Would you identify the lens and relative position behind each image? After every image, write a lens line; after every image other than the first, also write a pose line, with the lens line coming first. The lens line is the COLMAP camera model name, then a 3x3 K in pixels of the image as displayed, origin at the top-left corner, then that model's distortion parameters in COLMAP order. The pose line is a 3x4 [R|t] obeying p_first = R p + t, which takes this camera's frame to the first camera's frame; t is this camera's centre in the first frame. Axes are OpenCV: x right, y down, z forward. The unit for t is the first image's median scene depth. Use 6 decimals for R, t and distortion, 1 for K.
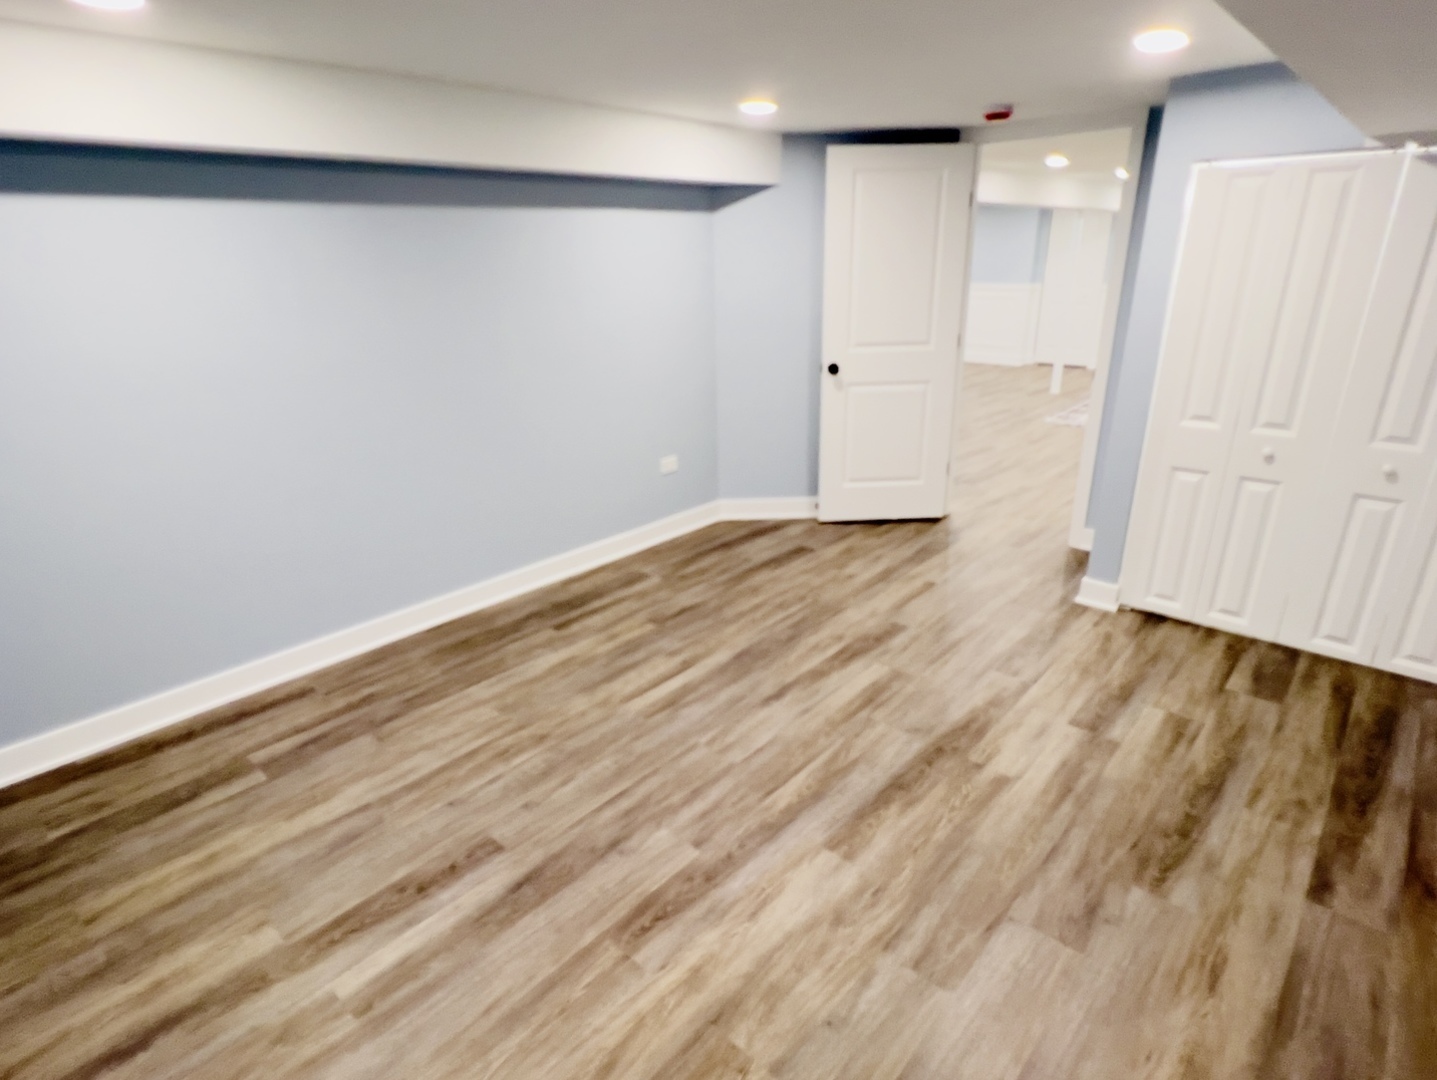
lens RADIAL K [[772.3, 0, 722.4], [0, 772.3, 542.4], [0, 0, 1]] dist [-0.001139, 0.000832]
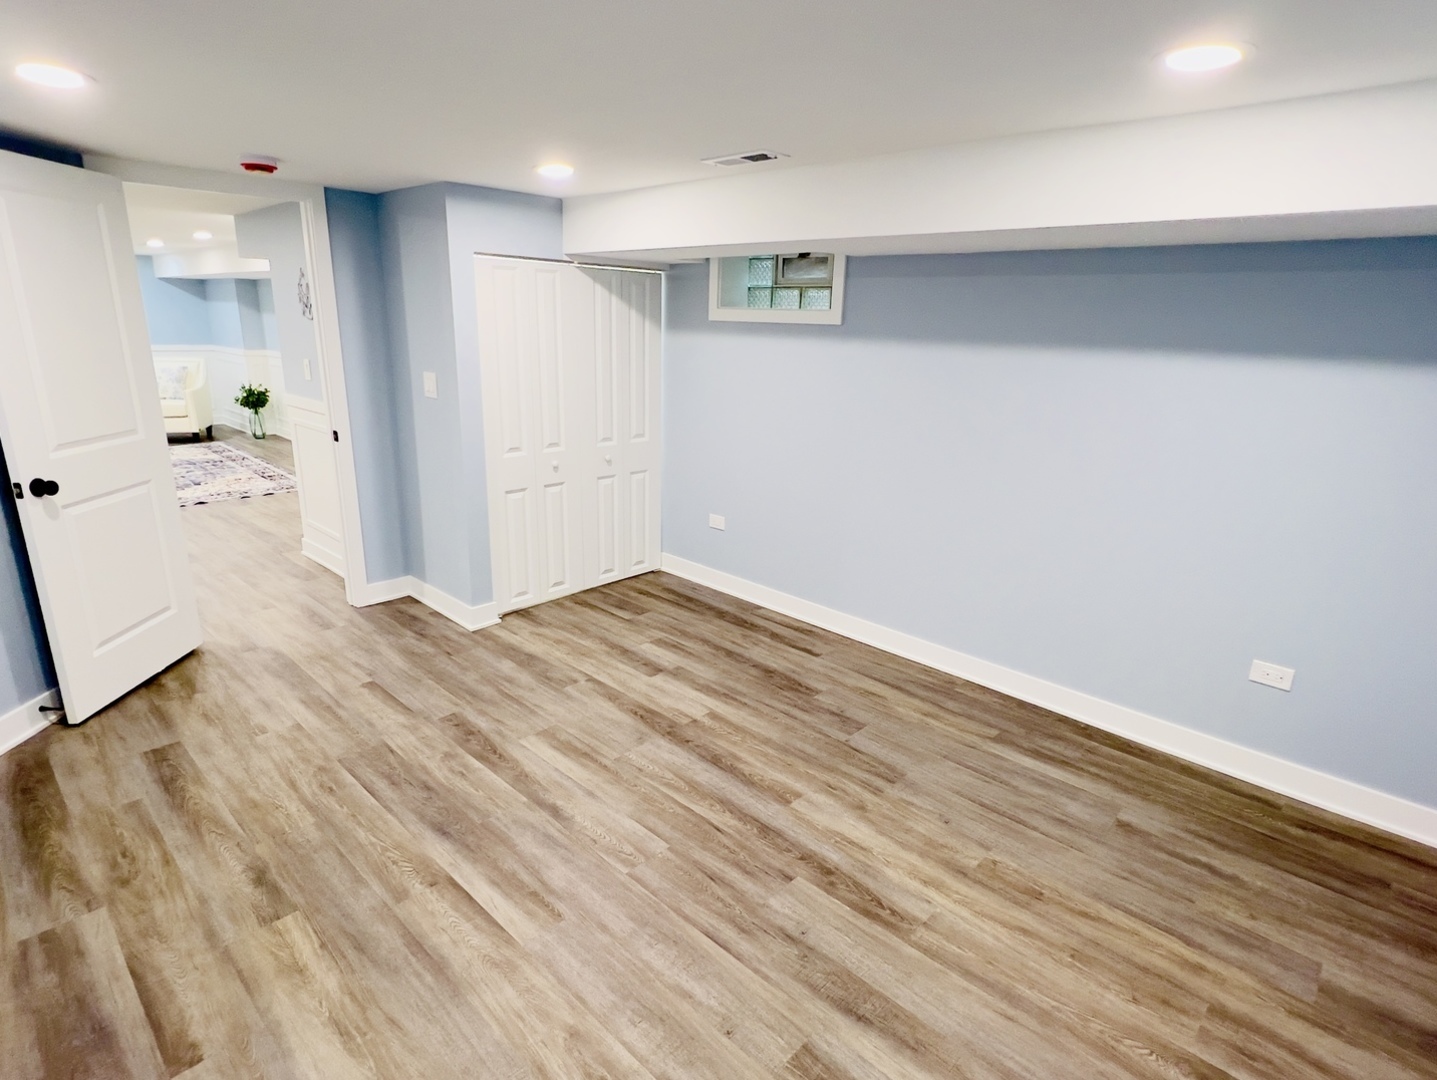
lens RADIAL K [[772.3, 0, 722.3], [0, 772.3, 539.1], [0, 0, 1]] dist [-0.001139, 0.000832]
pose [[0.023649, -0.256604, 0.966227, -0.802230], [0.328032, 0.914979, 0.234965, -0.262434], [-0.944370, 0.311397, 0.105813, 0.719880]]
